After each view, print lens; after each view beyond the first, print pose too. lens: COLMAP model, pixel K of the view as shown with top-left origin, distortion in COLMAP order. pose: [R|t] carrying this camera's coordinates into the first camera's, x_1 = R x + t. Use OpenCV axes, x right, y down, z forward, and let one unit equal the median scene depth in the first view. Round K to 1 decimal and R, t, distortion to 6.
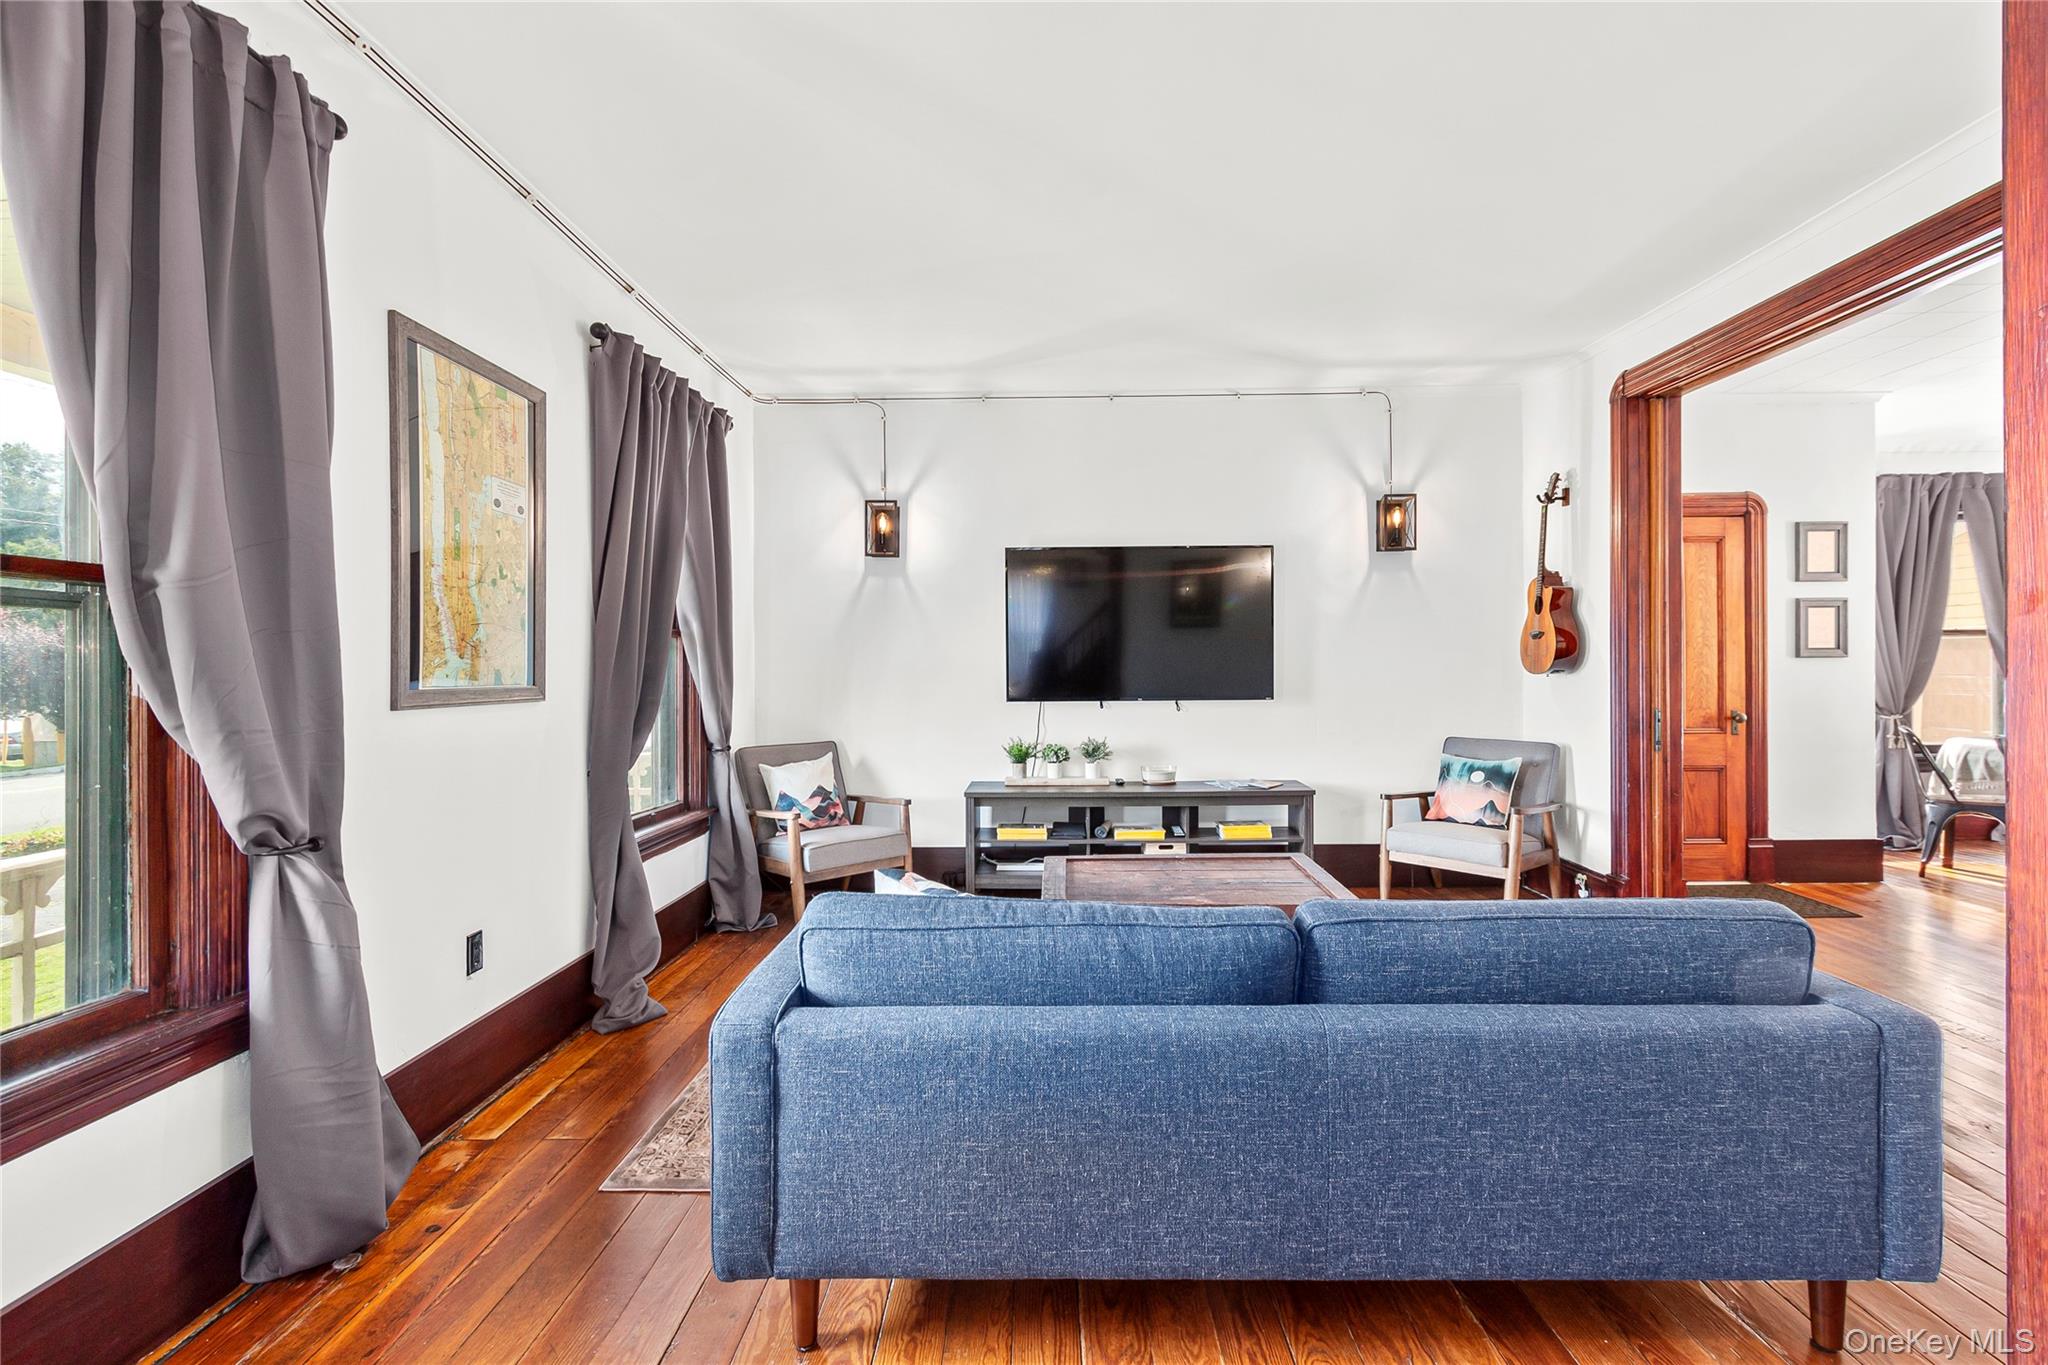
lens RADIAL K [[951.5, 0, 1024.0], [0, 951.5, 682.5], [0, 0, 1]] dist [0.155200, 0.000109]
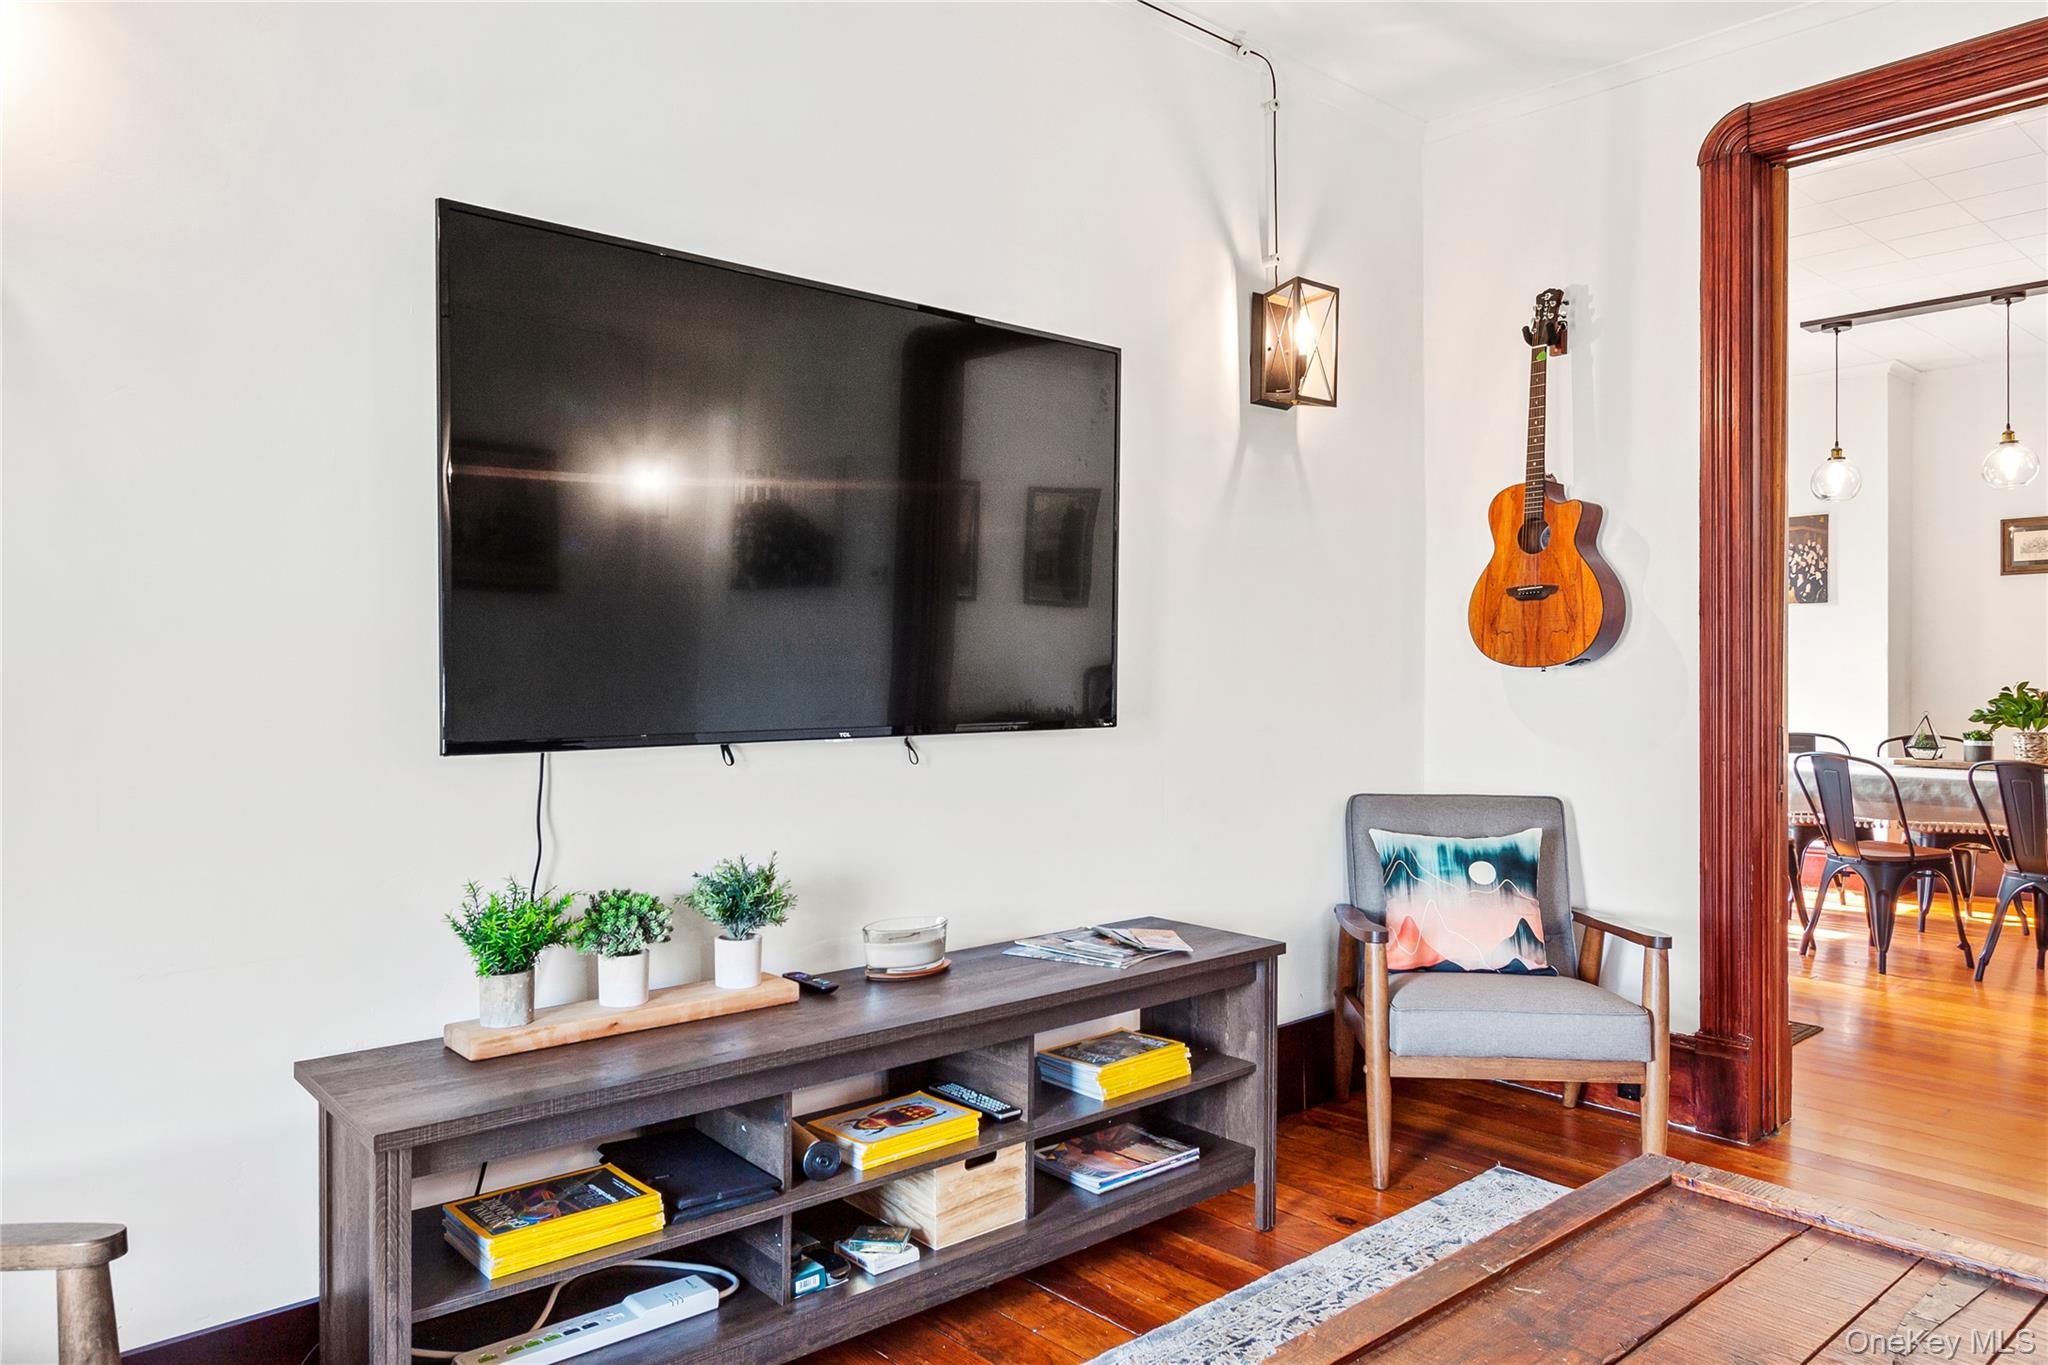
lens RADIAL K [[1415.5, 0, 1024.0], [0, 1415.5, 682.5], [0, 0, 1]] dist [0.057805, 0.000874]
pose [[0.733337, 0.003640, 0.679856, -0.185052], [0.019246, 0.999474, -0.026111, 0.013853], [-0.679593, 0.032233, 0.732881, 0.598922]]
